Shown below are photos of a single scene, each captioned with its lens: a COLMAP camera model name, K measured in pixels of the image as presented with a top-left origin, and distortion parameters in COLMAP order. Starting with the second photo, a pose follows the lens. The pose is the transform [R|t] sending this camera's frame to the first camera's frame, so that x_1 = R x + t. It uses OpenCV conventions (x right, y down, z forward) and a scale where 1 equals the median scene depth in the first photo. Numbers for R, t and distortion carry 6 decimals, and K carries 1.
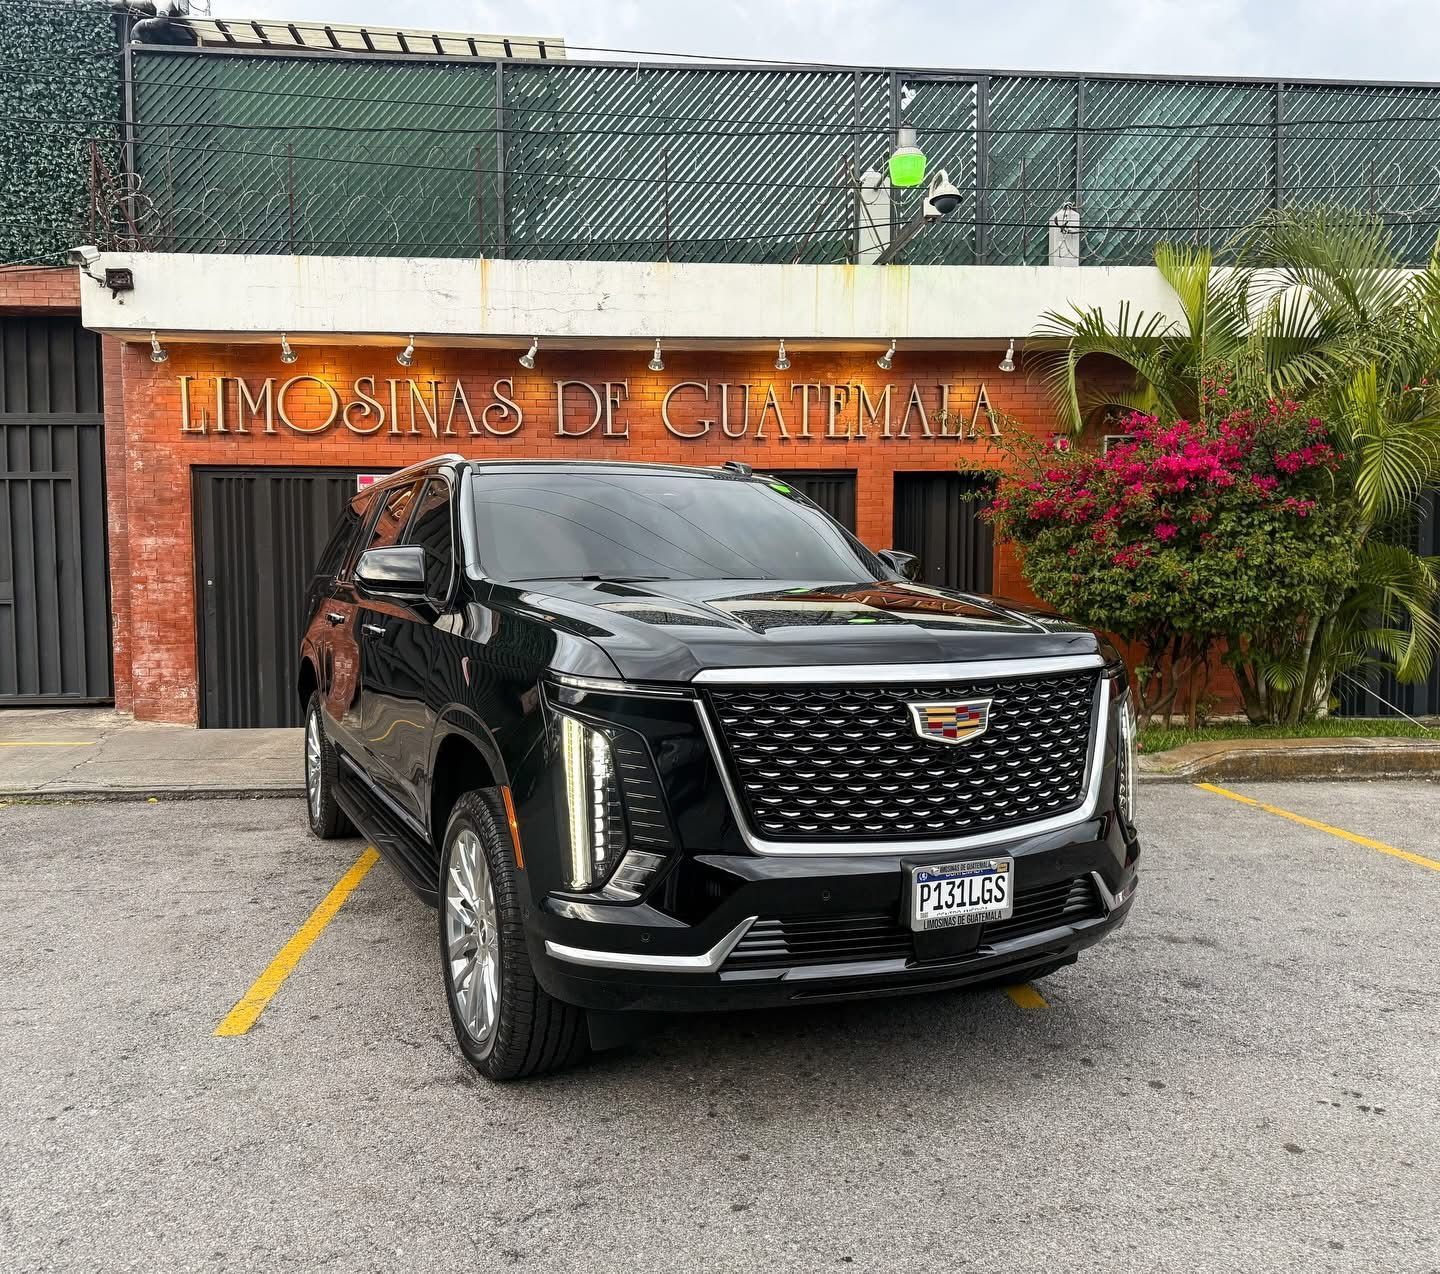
lens RADIAL K [[1208.9, 0, 727.4], [0, 1208.9, 645.2], [0, 0, 1]] dist [0.154057, -0.285390]
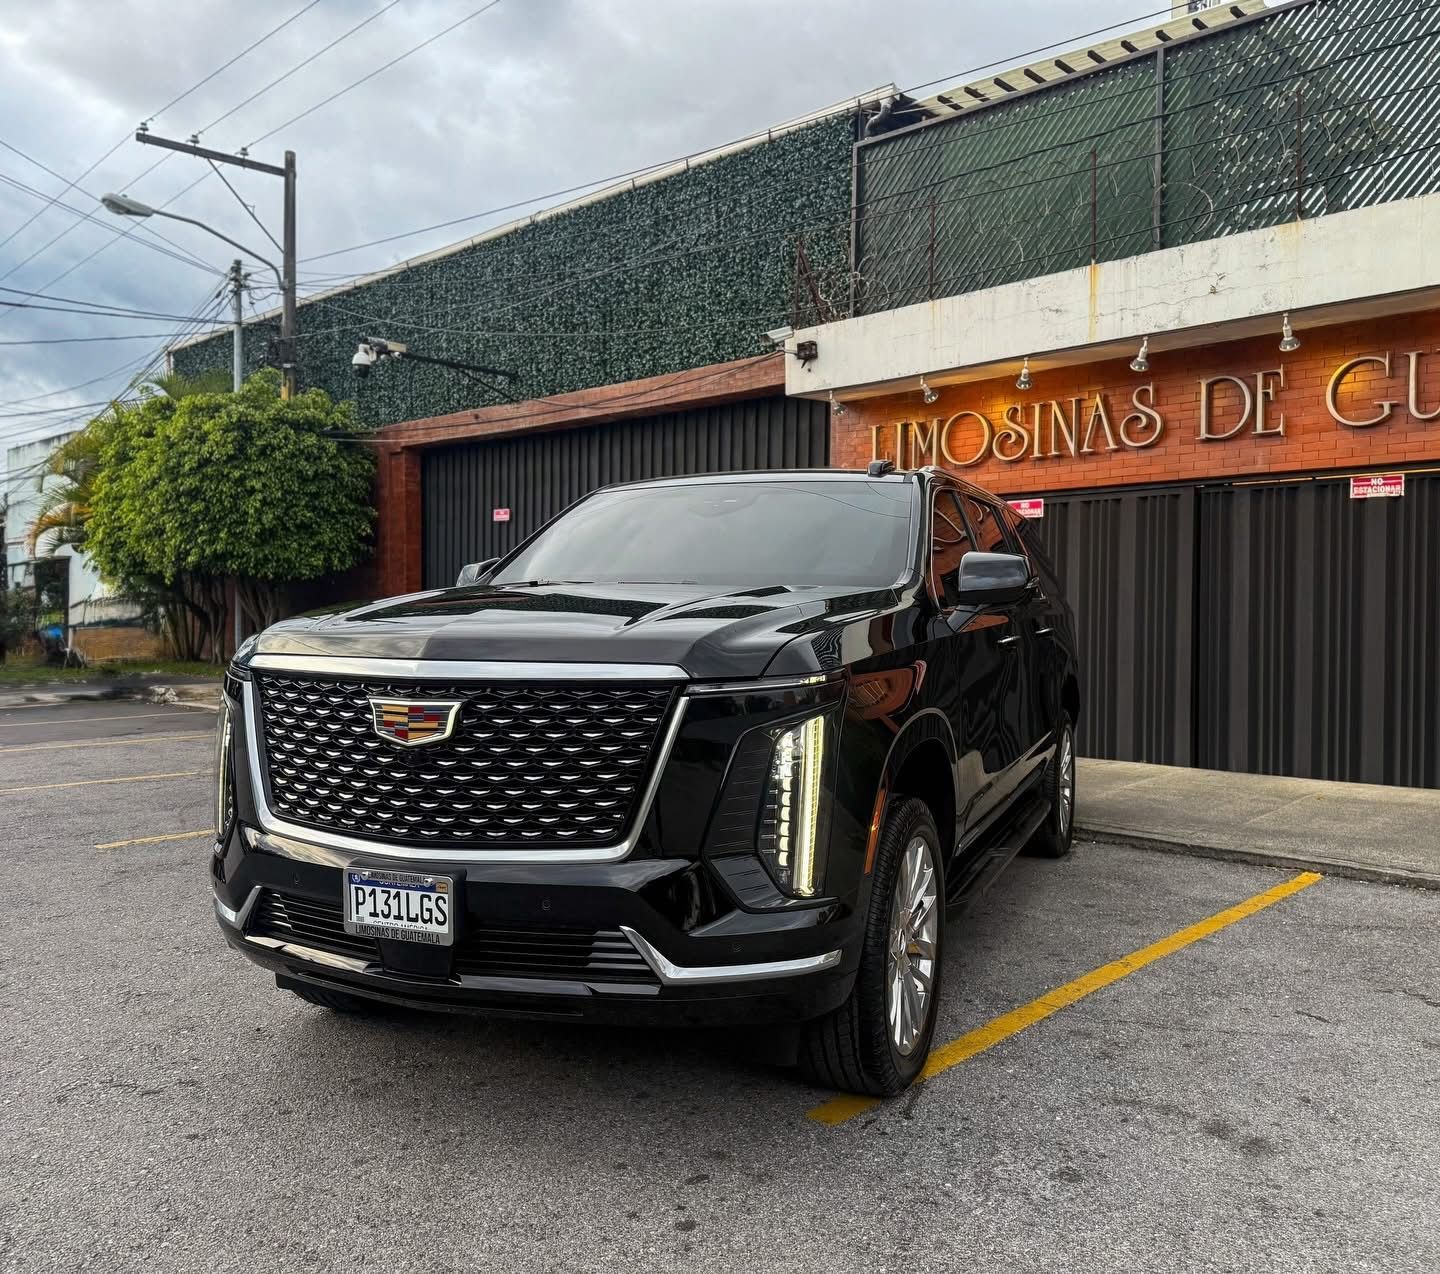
lens RADIAL K [[1208.9, 0, 727.4], [0, 1208.9, 645.2], [0, 0, 1]] dist [0.154057, -0.285390]
pose [[0.656400, 0.026355, -0.753952, 0.347476], [-0.049738, 0.998727, -0.008390, -0.000340], [0.752772, 0.043007, 0.656875, 0.184426]]
